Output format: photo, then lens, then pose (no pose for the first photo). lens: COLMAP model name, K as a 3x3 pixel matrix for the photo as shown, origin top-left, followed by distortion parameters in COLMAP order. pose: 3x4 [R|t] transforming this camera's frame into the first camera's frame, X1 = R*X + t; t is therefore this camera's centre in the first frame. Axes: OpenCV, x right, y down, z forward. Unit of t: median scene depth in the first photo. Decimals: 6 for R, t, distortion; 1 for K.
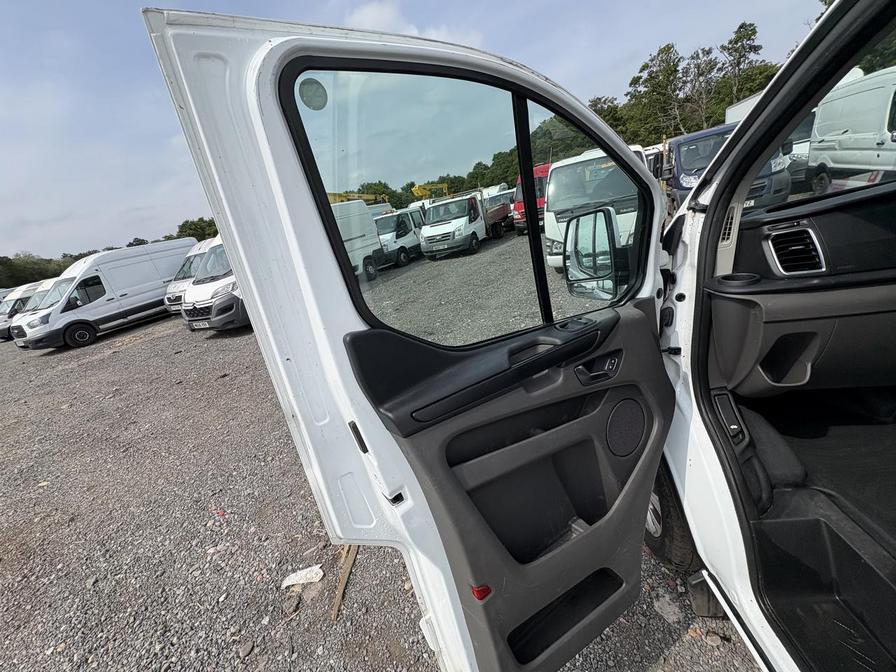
lens RADIAL K [[358.4, 0, 449.6], [0, 358.4, 335.9], [0, 0, 1]] dist [-0.006992, 0.002583]
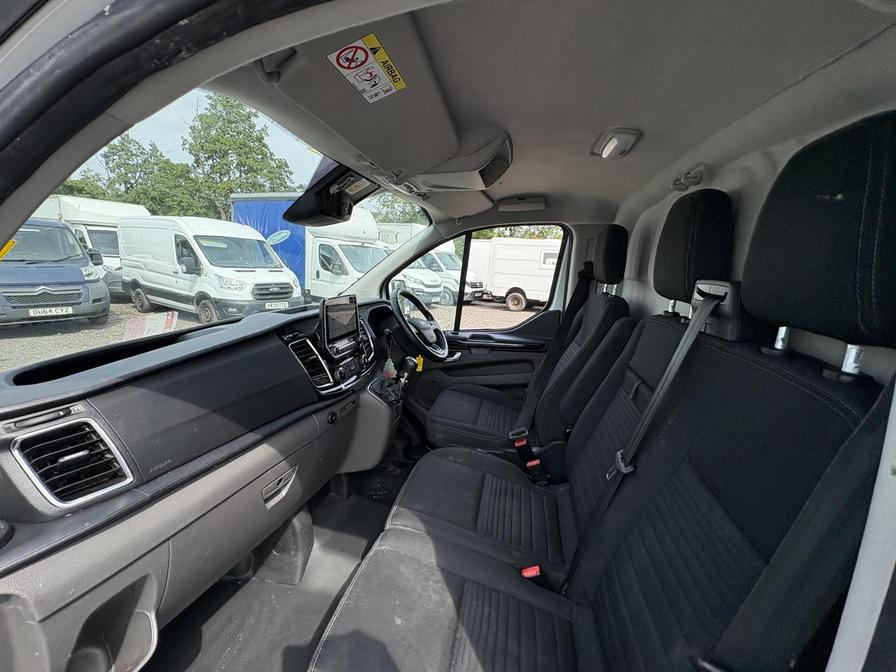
lens RADIAL K [[358.4, 0, 447.0], [0, 358.4, 336.6], [0, 0, 1]] dist [-0.006992, 0.002583]
pose [[0.095555, 0.003197, 0.995419, 0.046764], [0.270548, 0.962268, -0.029062, -0.024742], [-0.957953, 0.272086, 0.091085, 0.033790]]
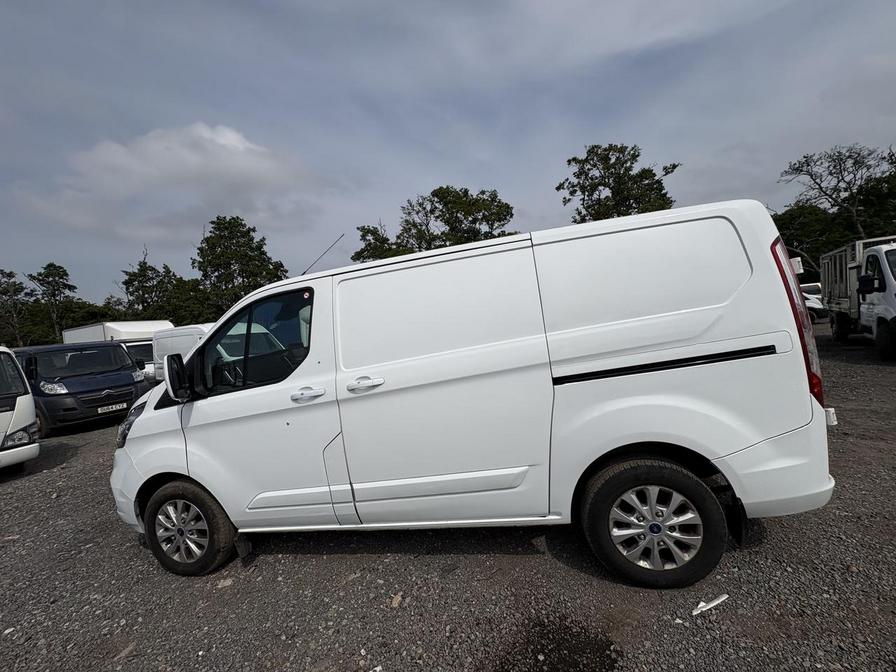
lens RADIAL K [[358.4, 0, 448.8], [0, 358.4, 336.3], [0, 0, 1]] dist [-0.006992, 0.002583]
pose [[0.118050, 0.164074, 0.979359, -0.167994], [0.412614, 0.888977, -0.198668, 0.077412], [-0.903224, 0.427550, 0.037245, -0.077991]]
